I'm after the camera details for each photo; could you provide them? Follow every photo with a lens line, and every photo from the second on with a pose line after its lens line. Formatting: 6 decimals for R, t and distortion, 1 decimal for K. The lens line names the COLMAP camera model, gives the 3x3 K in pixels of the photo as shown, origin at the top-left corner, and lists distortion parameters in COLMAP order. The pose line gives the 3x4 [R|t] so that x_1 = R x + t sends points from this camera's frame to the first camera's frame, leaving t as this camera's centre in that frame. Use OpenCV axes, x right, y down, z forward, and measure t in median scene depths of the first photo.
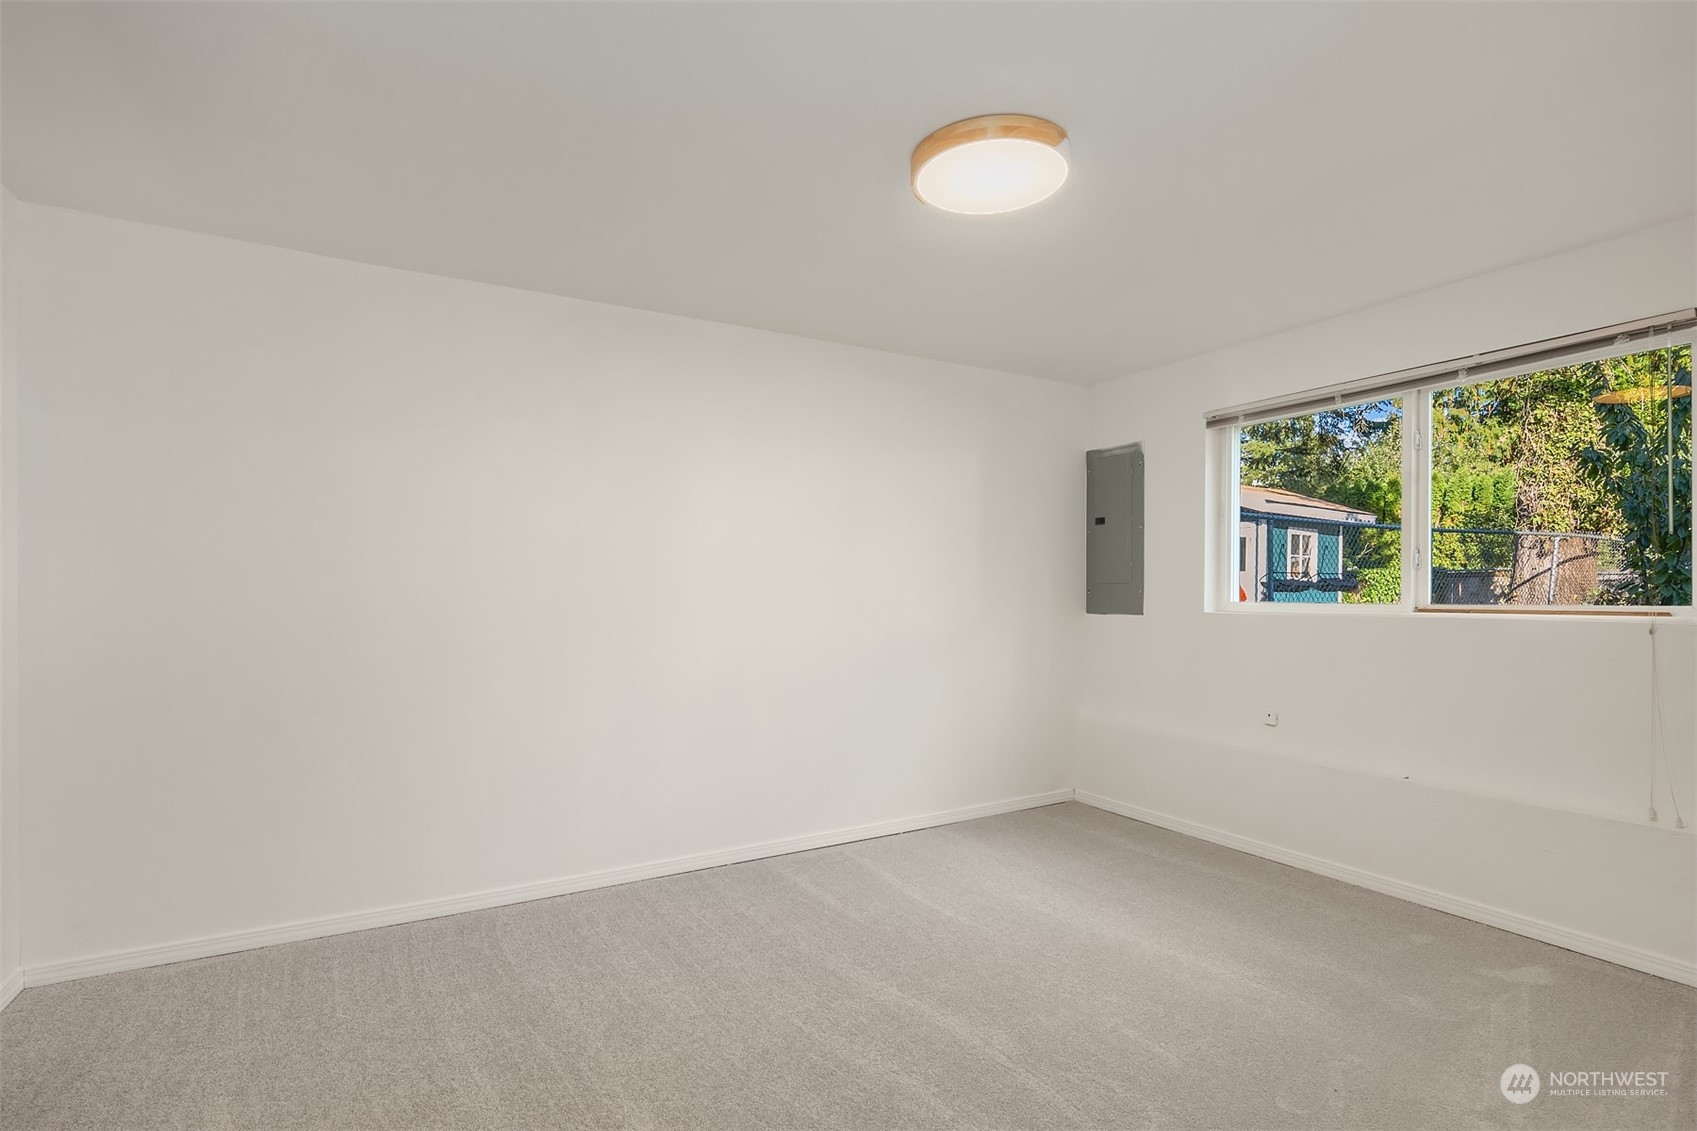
lens RADIAL K [[831.6, 0, 844.2], [0, 831.6, 577.2], [0, 0, 1]] dist [0.012247, -0.005618]
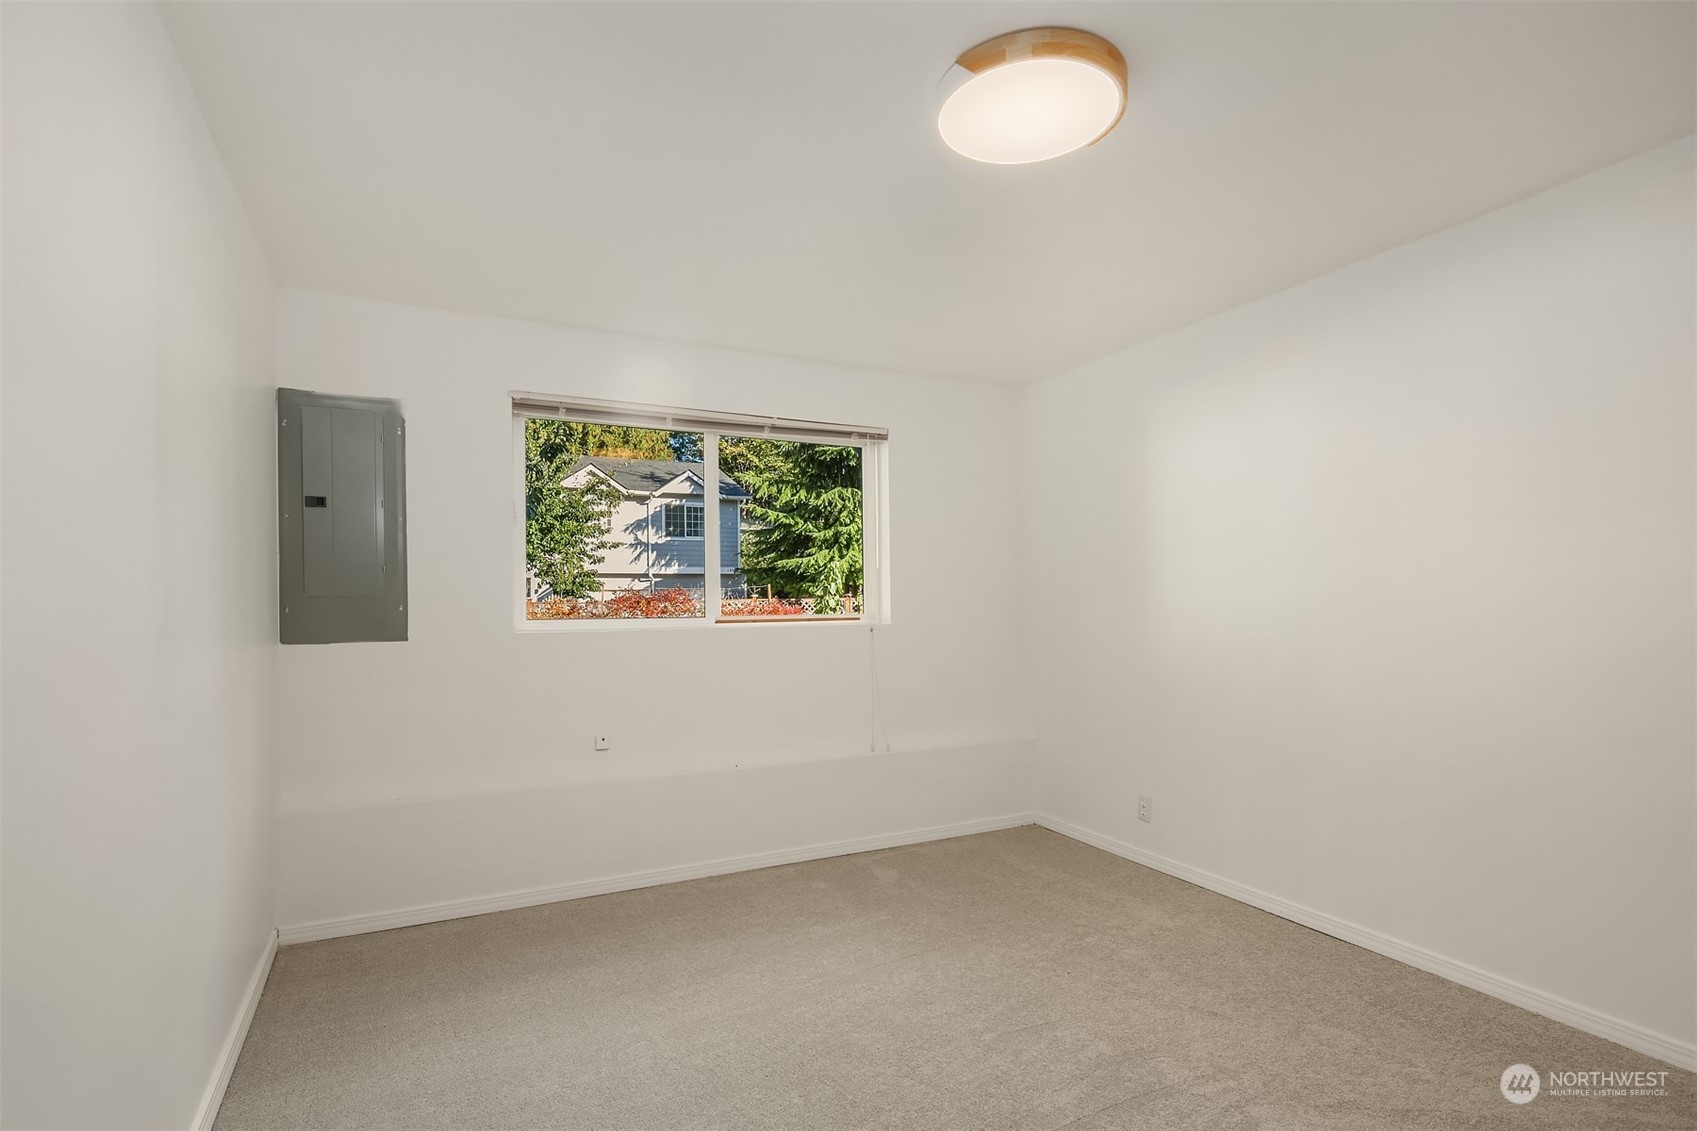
lens RADIAL K [[831.6, 0, 829.4], [0, 831.6, 604.4], [0, 0, 1]] dist [0.012247, -0.005618]
pose [[0.052672, 0.000458, 0.998612, -0.446994], [-0.007370, 0.999973, -0.000070, 0.013864], [-0.998585, -0.007356, 0.052674, 0.768883]]
